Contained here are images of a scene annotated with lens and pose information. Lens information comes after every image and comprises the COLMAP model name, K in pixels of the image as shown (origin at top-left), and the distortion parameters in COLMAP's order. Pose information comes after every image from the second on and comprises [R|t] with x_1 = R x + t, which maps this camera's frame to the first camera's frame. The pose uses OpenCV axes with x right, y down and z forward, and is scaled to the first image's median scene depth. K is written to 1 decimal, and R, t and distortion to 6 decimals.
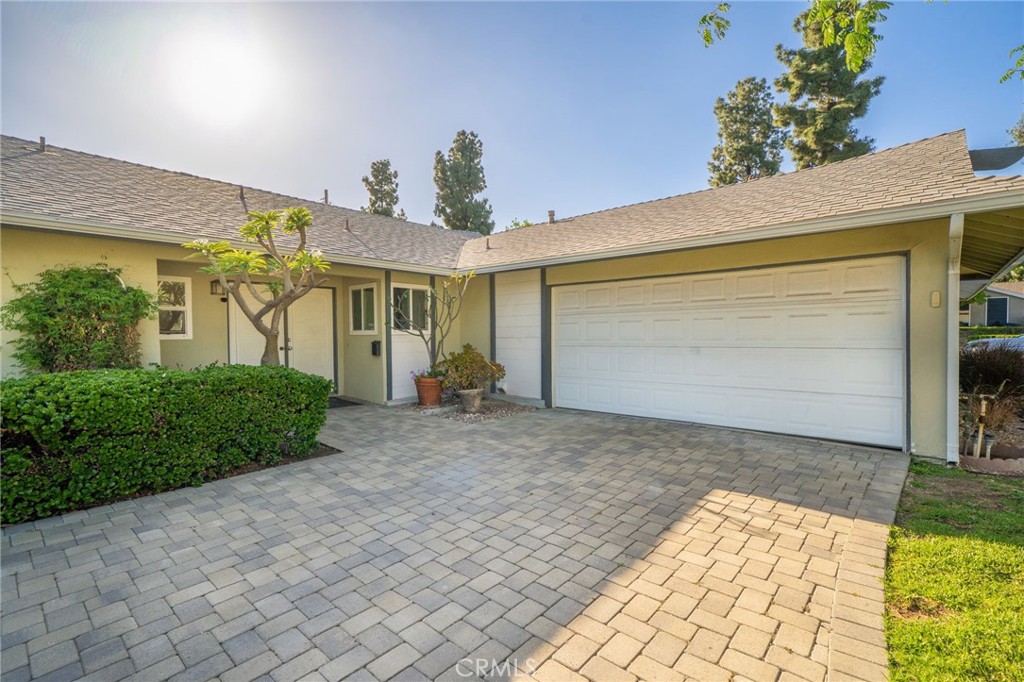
lens RADIAL K [[446.6, 0, 510.8], [0, 446.6, 349.8], [0, 0, 1]] dist [-0.001940, -0.000318]
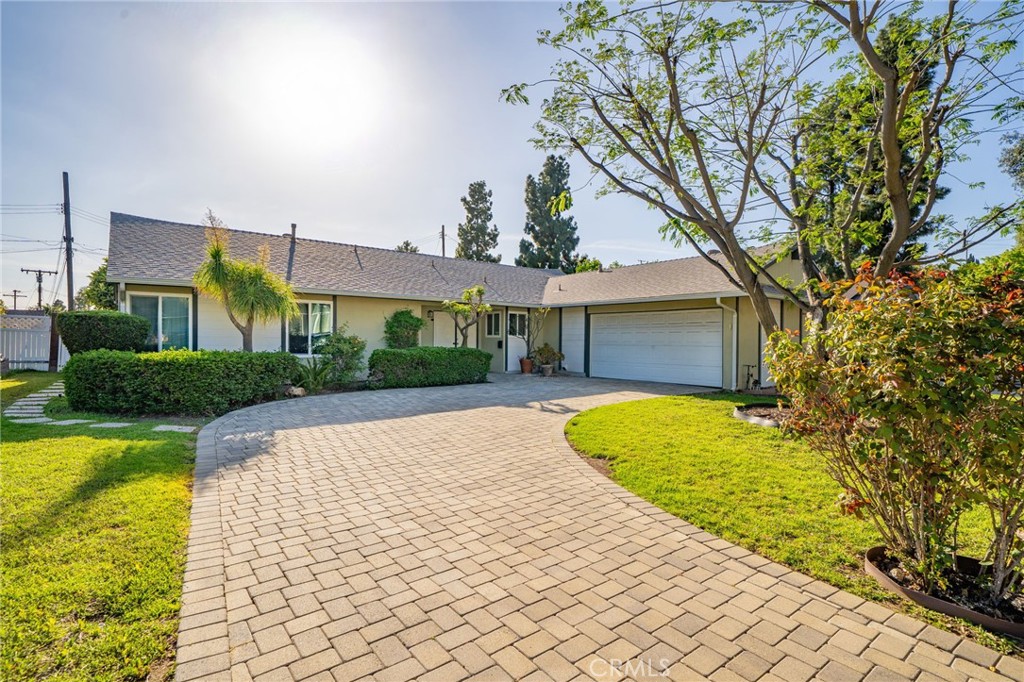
lens RADIAL K [[513.5, 0, 512.0], [0, 513.5, 341.0], [0, 0, 1]] dist [0.002981, 0.000651]
pose [[0.983635, 0.018808, -0.179190, 0.146276], [-0.025276, 0.999106, -0.033879, 0.053823], [0.178392, 0.037853, 0.983231, -1.146744]]
